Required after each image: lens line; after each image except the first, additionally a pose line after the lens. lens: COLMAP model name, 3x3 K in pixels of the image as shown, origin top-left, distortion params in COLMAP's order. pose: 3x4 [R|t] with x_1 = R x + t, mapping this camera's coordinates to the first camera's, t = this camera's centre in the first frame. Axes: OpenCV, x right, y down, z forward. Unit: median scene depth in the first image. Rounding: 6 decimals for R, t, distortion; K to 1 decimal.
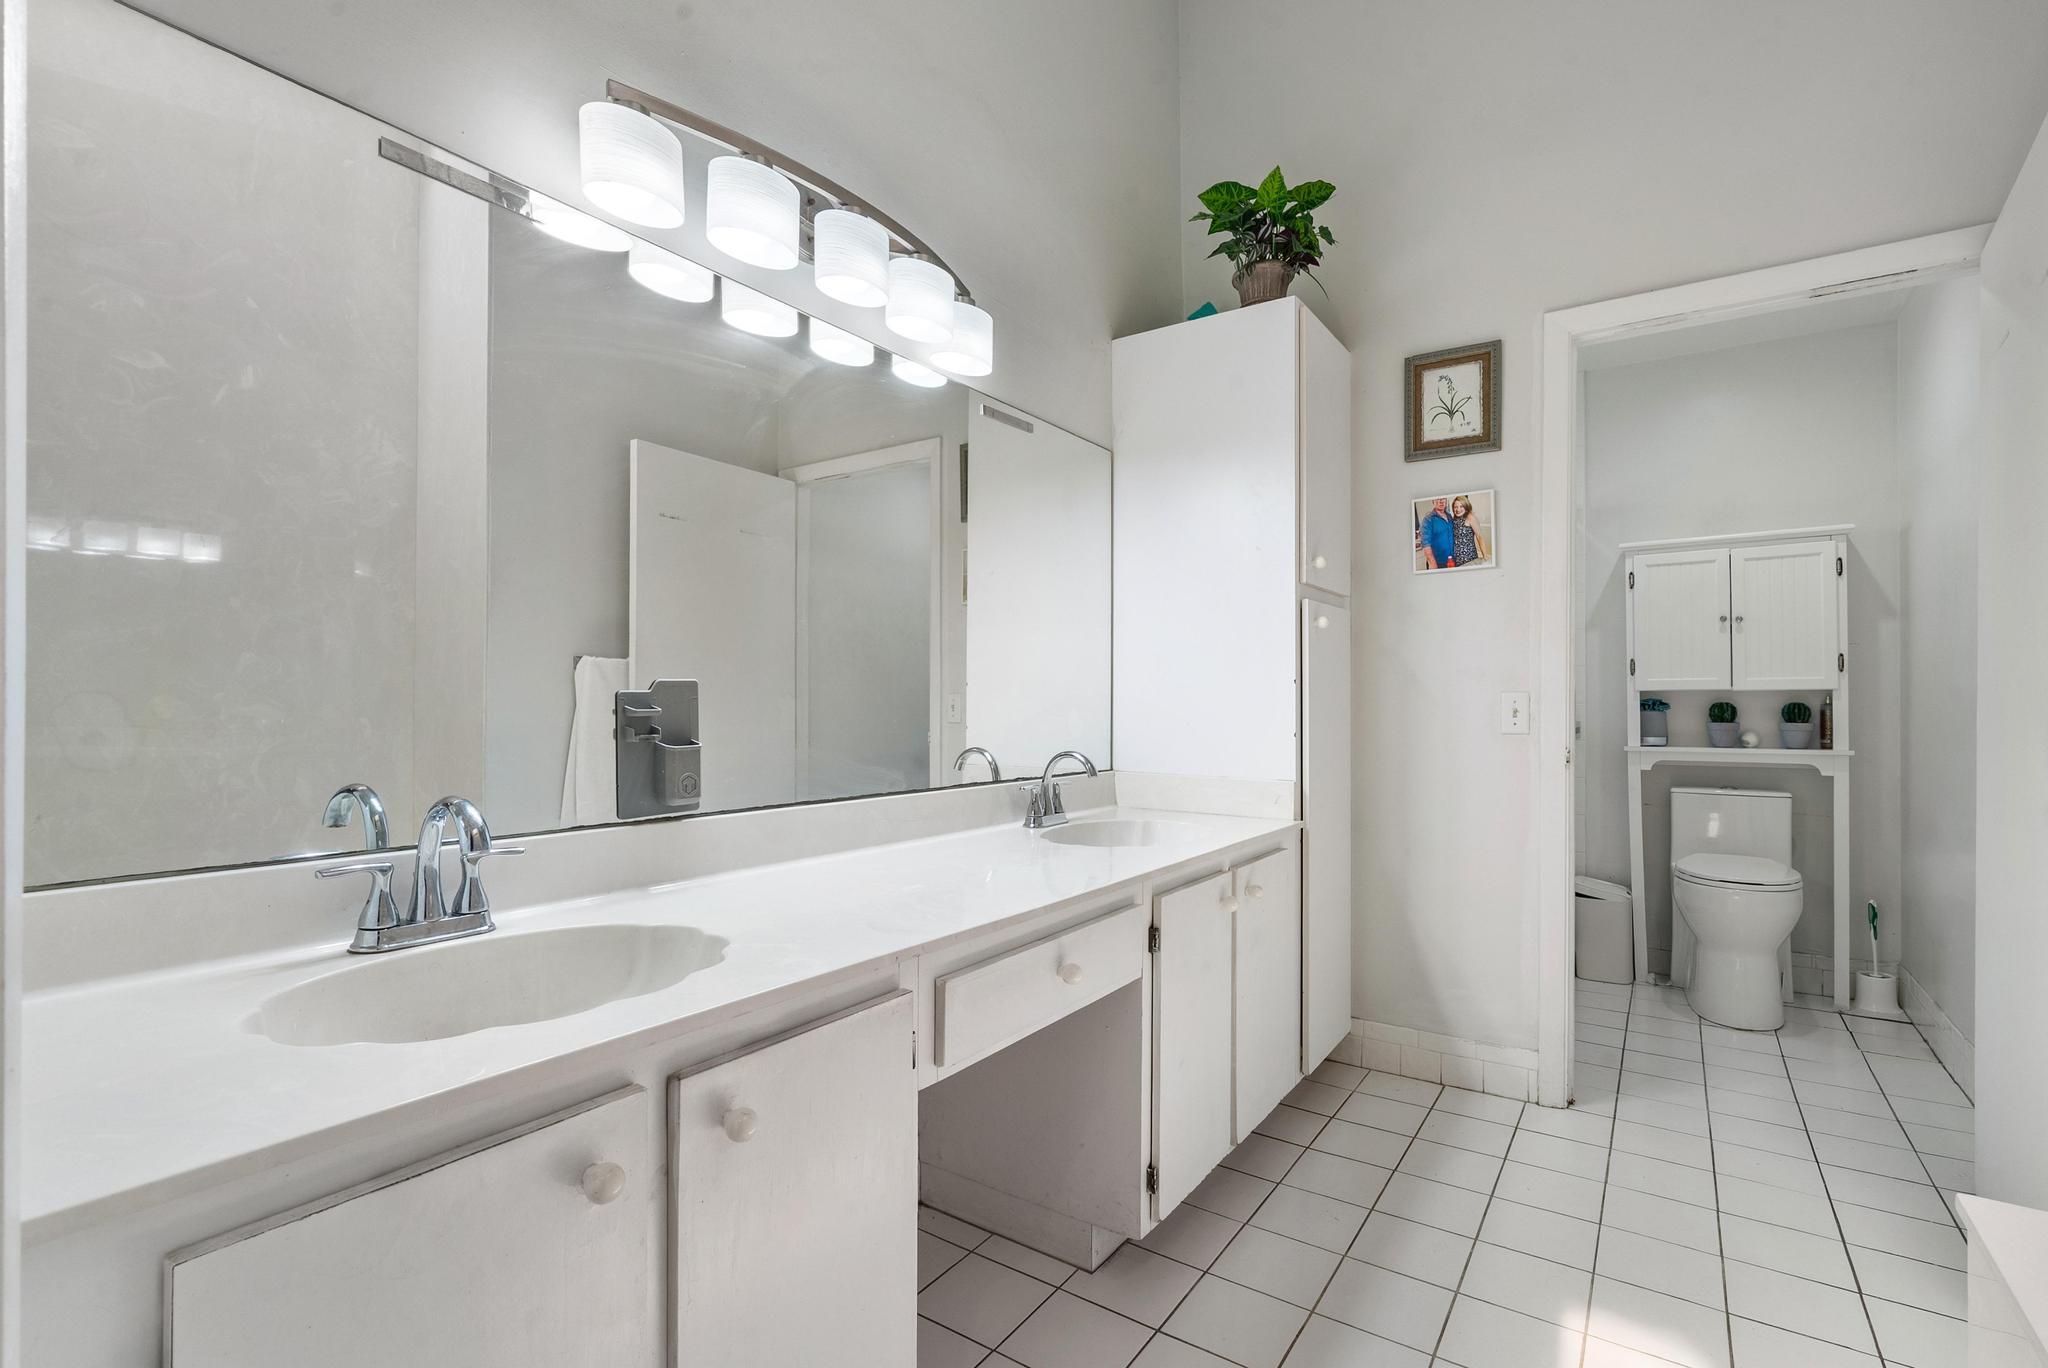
lens RADIAL K [[935.1, 0, 1024.5], [0, 935.1, 695.8], [0, 0, 1]] dist [0.001745, 0.000494]
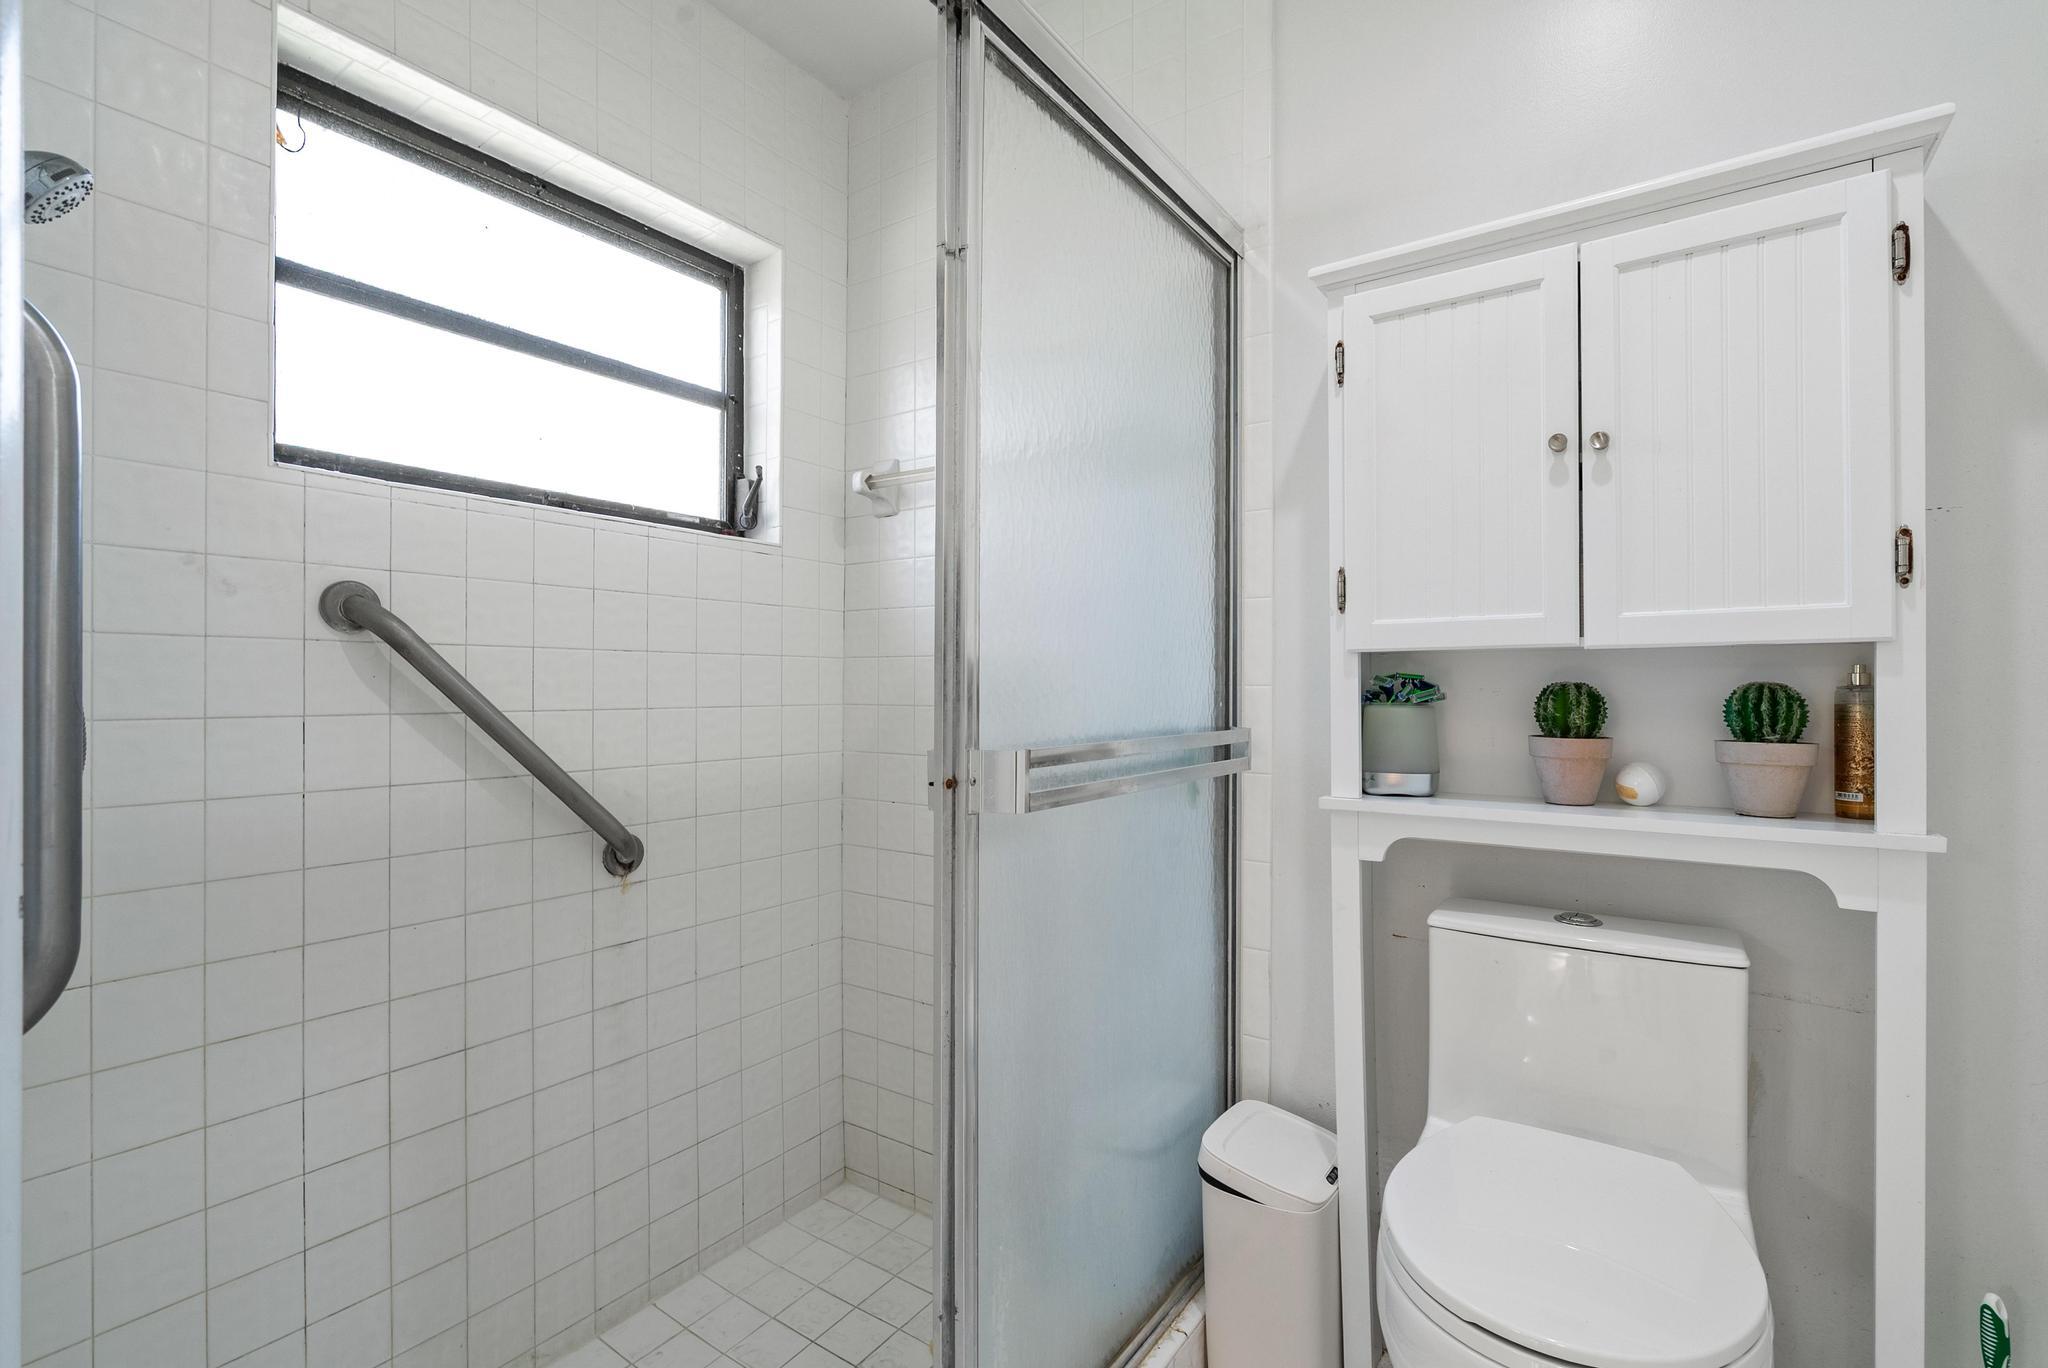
lens RADIAL K [[930.3, 0, 1024.0], [0, 930.3, 684.0], [0, 0, 1]] dist [-0.000960, 0.000036]
pose [[0.999944, -0.000577, -0.010592, 0.707596], [0.000667, 0.999964, 0.008464, 0.005768], [0.010587, -0.008471, 0.999908, 0.835309]]
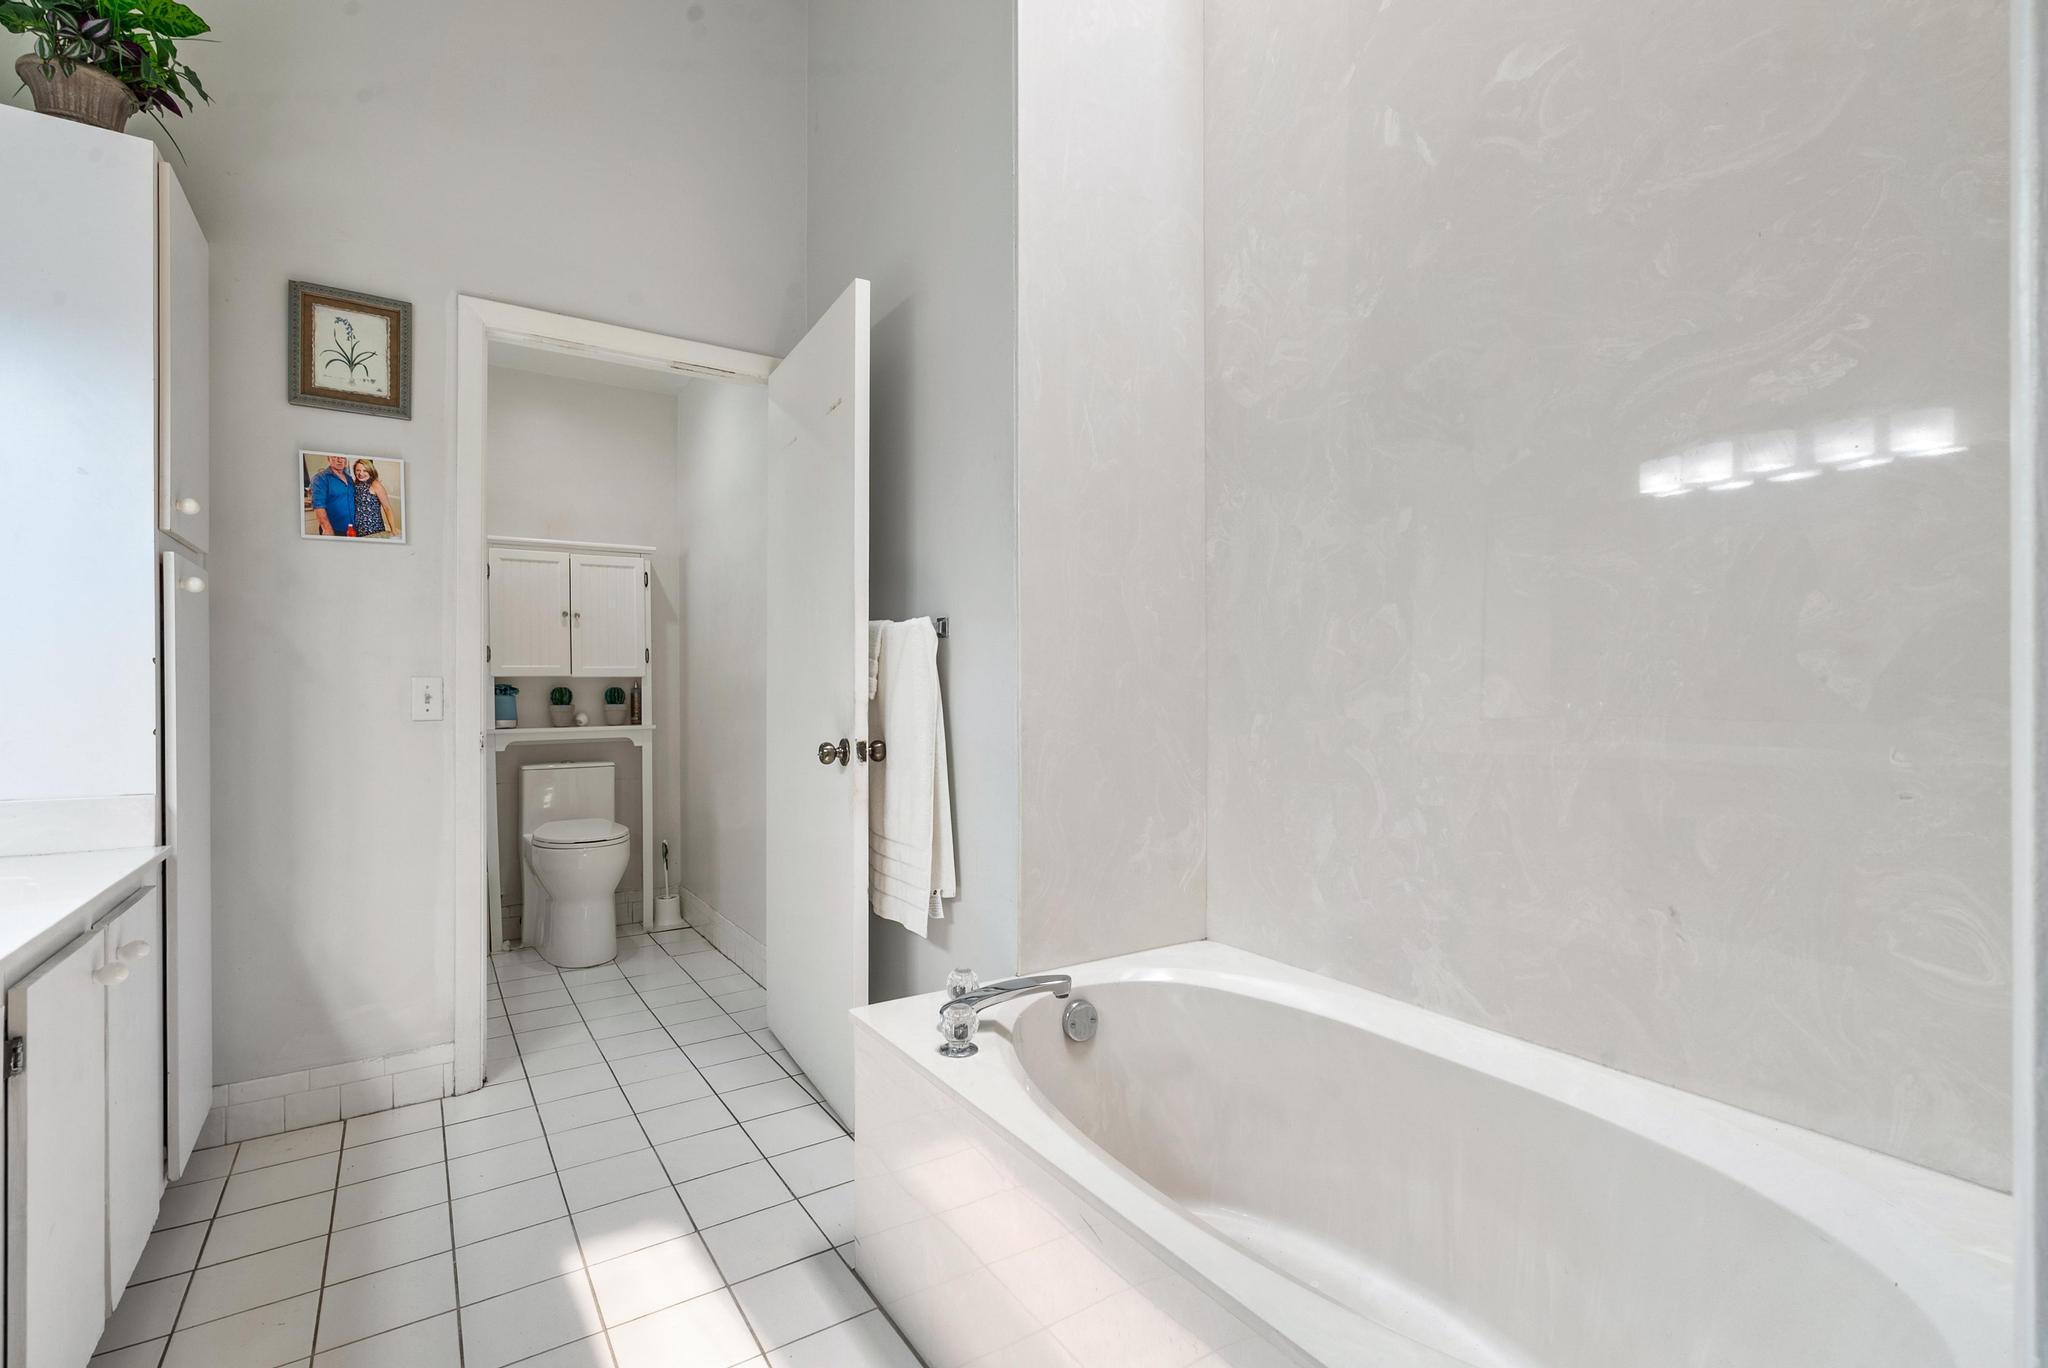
lens RADIAL K [[930.3, 0, 1024.0], [0, 930.3, 684.0], [0, 0, 1]] dist [-0.000960, 0.000036]
pose [[0.375993, 0.000703, 0.926622, -0.120415], [-0.003195, 0.999995, 0.000538, 0.000614], [-0.926617, -0.003163, 0.375993, 0.070465]]
